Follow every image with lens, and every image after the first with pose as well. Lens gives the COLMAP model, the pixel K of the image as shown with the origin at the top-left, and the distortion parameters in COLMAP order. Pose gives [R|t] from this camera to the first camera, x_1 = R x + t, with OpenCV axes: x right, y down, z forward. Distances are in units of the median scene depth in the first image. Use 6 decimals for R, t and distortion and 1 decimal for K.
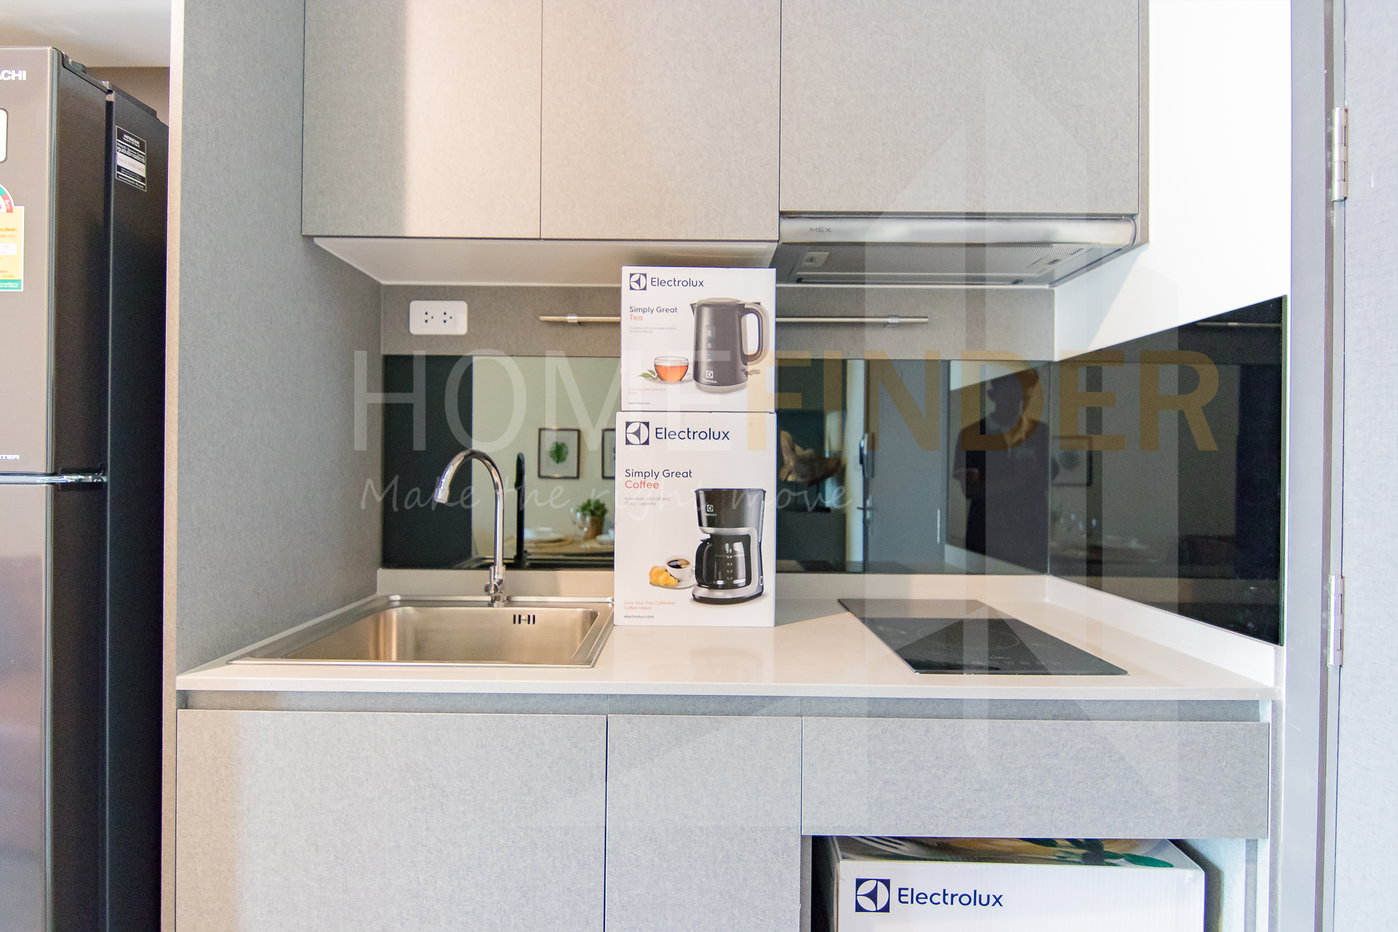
lens RADIAL K [[705.0, 0, 691.6], [0, 705.0, 464.9], [0, 0, 1]] dist [-0.003586, -0.010140]
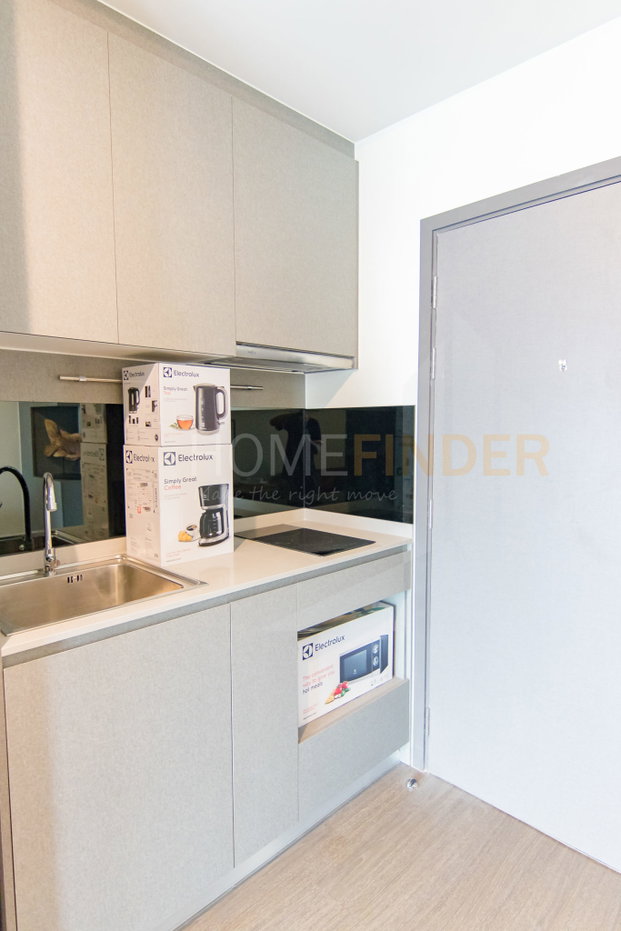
lens RADIAL K [[553.7, 0, 315.4], [0, 553.7, 466.6], [0, 0, 1]] dist [-0.029918, -0.001011]
pose [[0.688568, -0.070145, 0.721772, -0.830102], [0.006884, 0.995898, 0.090218, -0.148153], [-0.725139, -0.057152, 0.686226, -0.219690]]
